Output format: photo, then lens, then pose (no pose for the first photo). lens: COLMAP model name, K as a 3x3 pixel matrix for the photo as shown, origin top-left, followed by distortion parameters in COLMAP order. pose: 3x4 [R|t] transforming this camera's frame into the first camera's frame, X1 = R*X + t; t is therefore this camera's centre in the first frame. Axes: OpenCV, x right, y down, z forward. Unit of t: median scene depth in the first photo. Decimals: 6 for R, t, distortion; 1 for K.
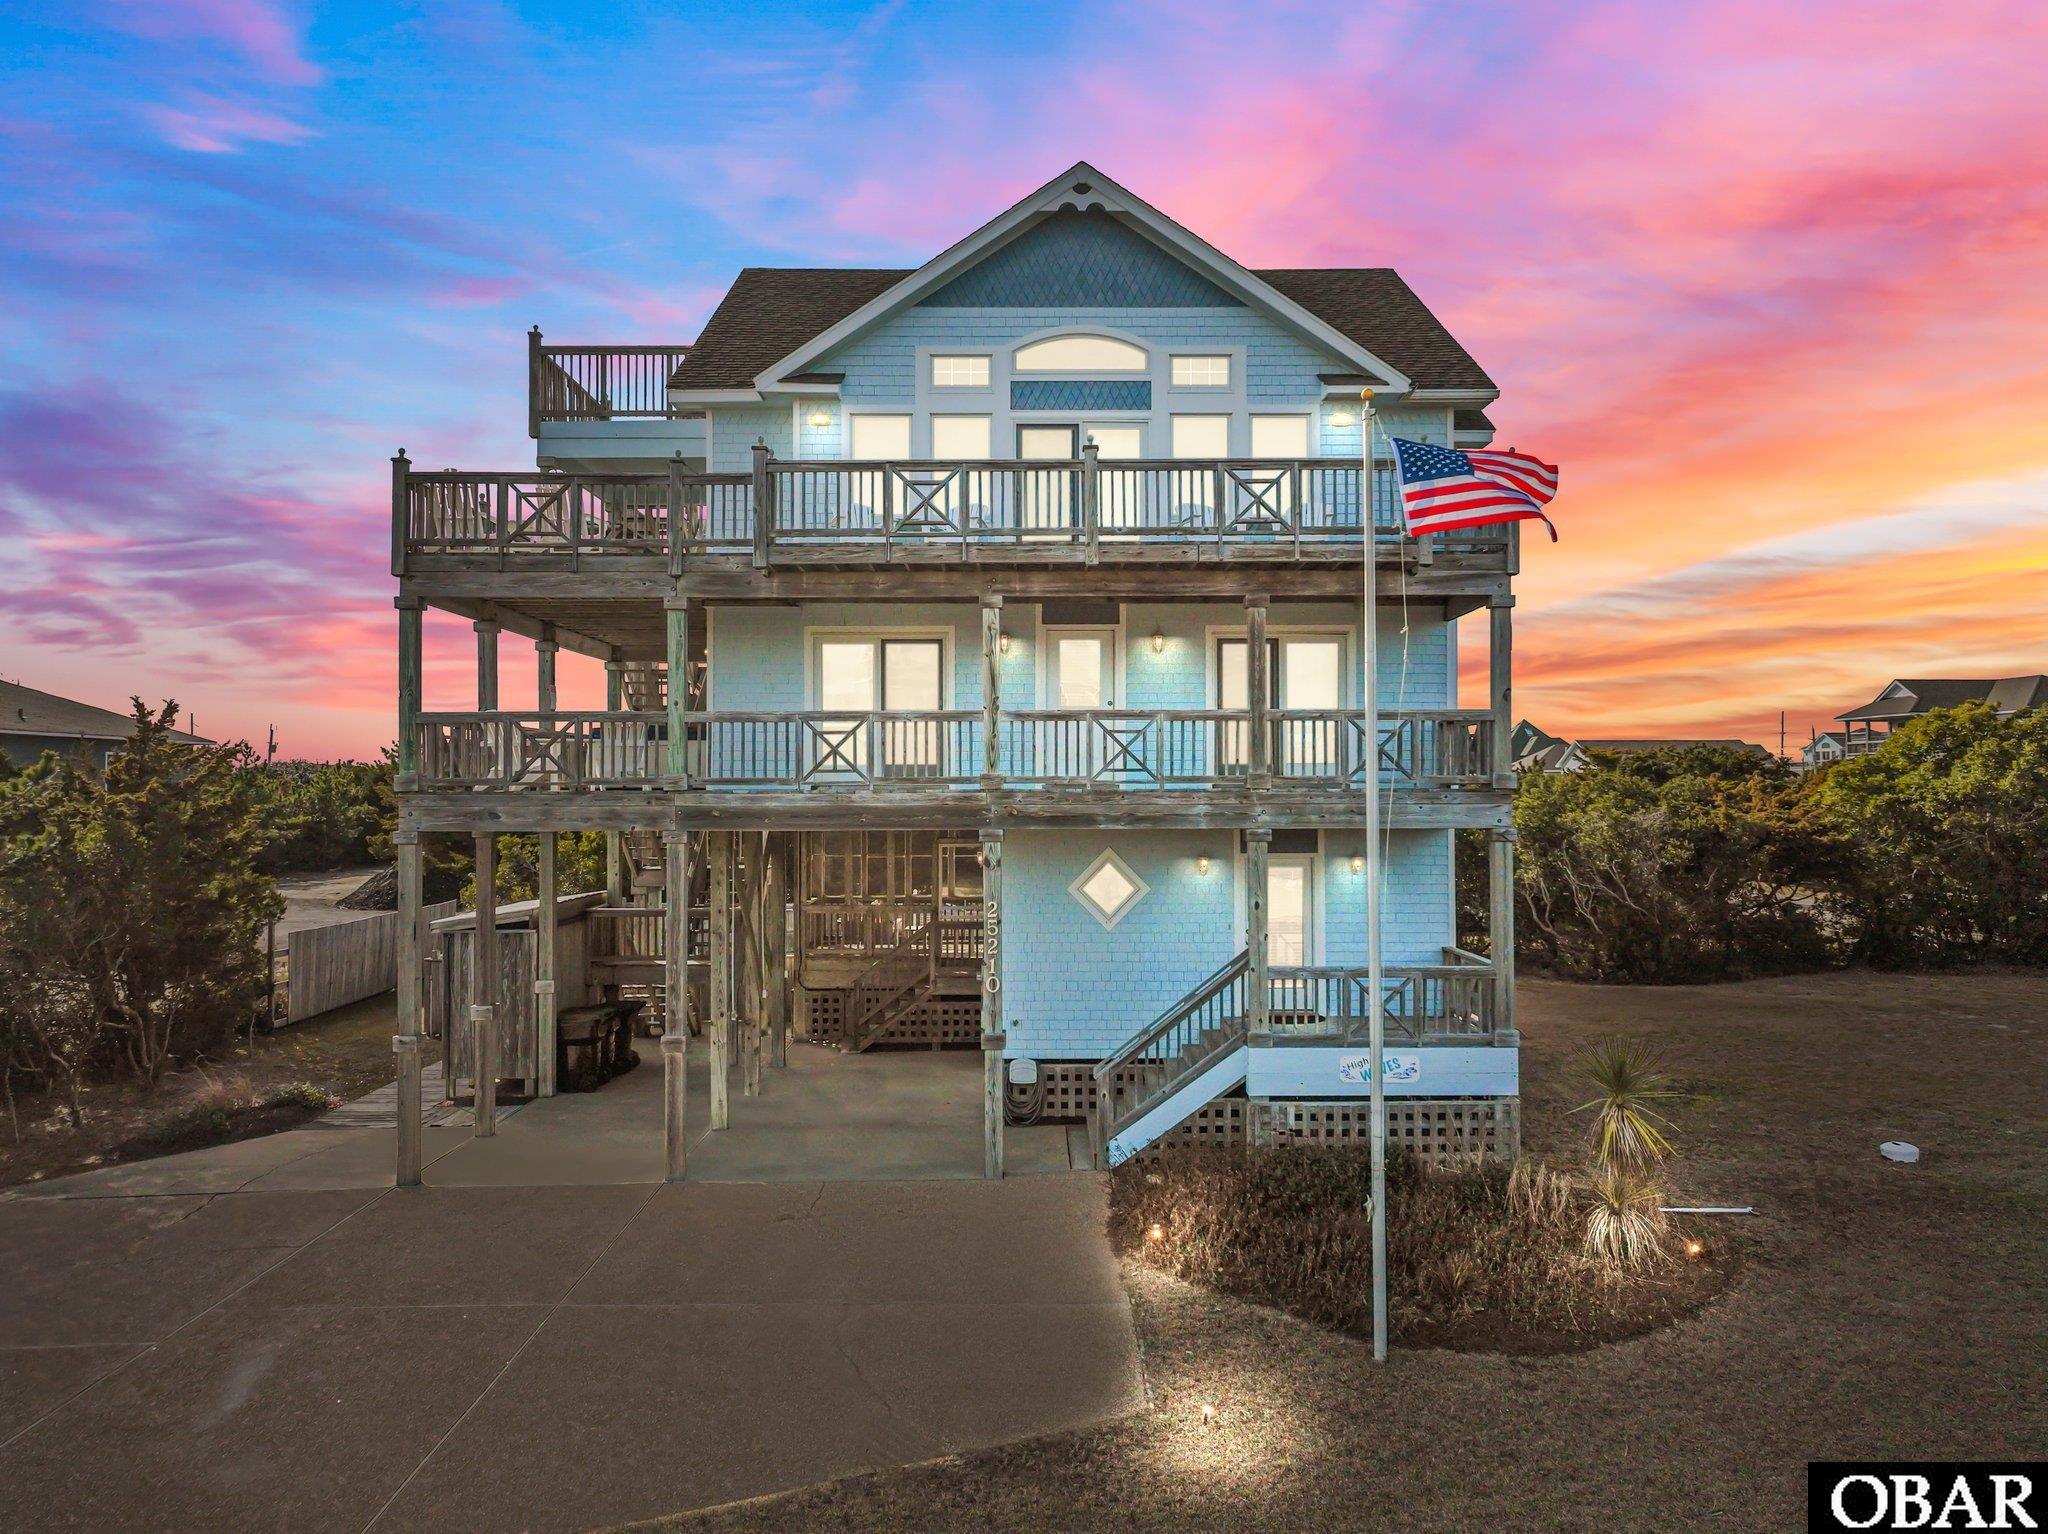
lens RADIAL K [[1454.5, 0, 1034.4], [0, 1454.5, 765.6], [0, 0, 1]] dist [0.011703, 0.000742]
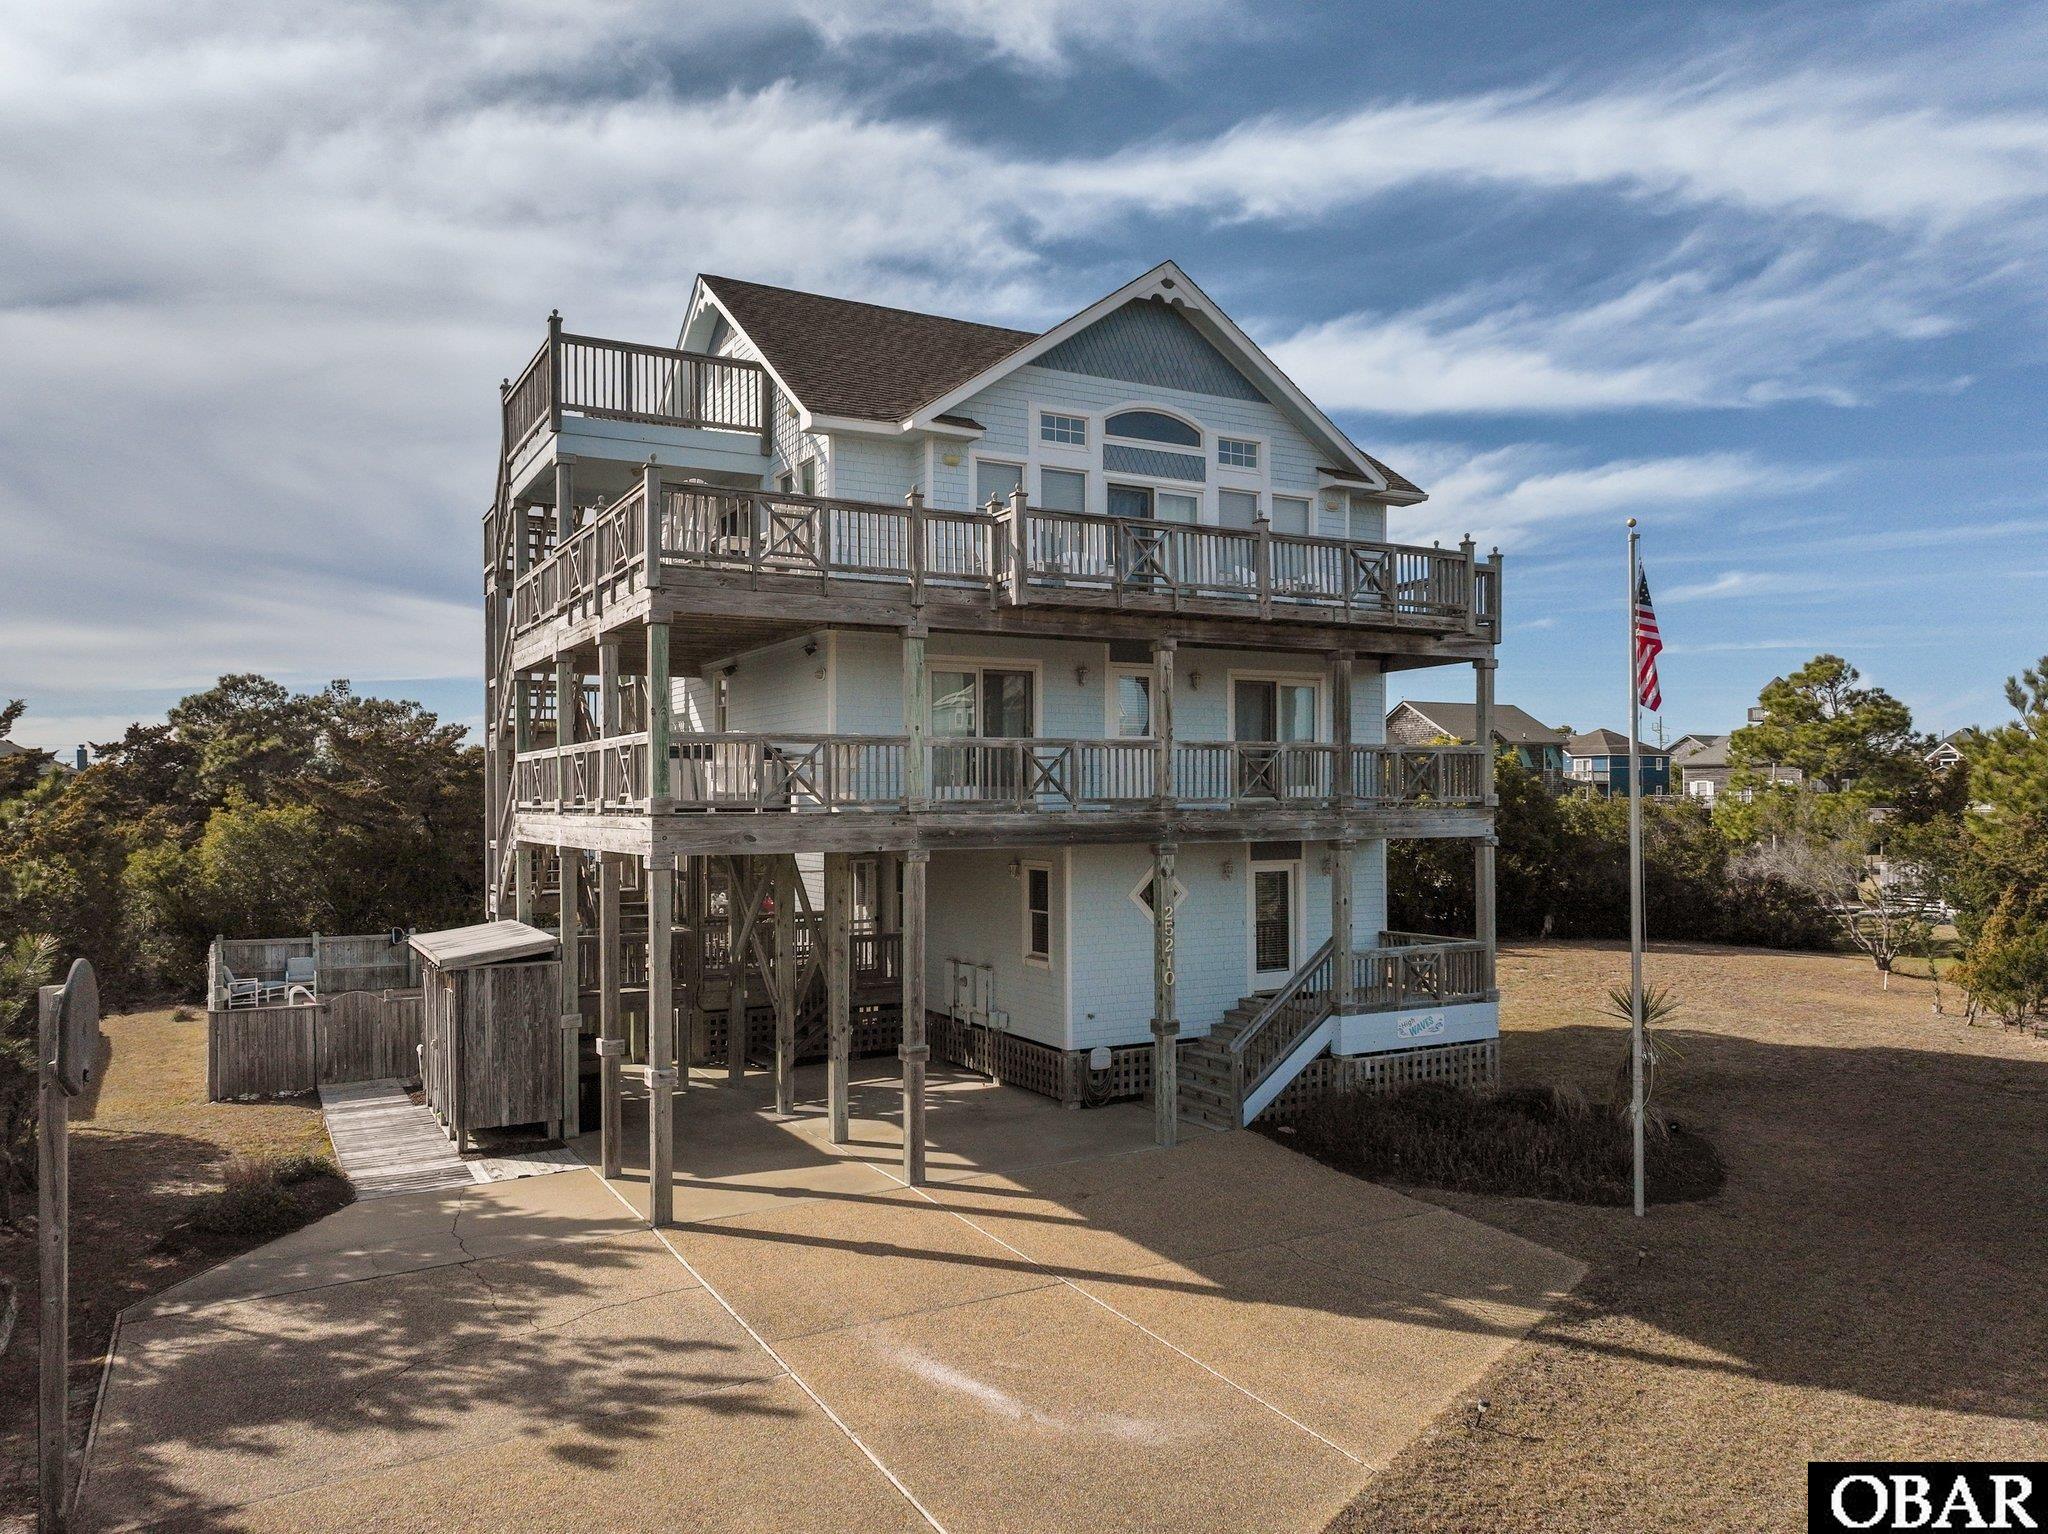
lens RADIAL K [[1454.5, 0, 1055.7], [0, 1454.5, 800.0], [0, 0, 1]] dist [0.011703, 0.000742]
pose [[0.873285, -0.002712, 0.487202, -0.659330], [-0.004613, 0.999894, 0.013833, -0.006127], [-0.487188, -0.014328, 0.873179, 0.040399]]
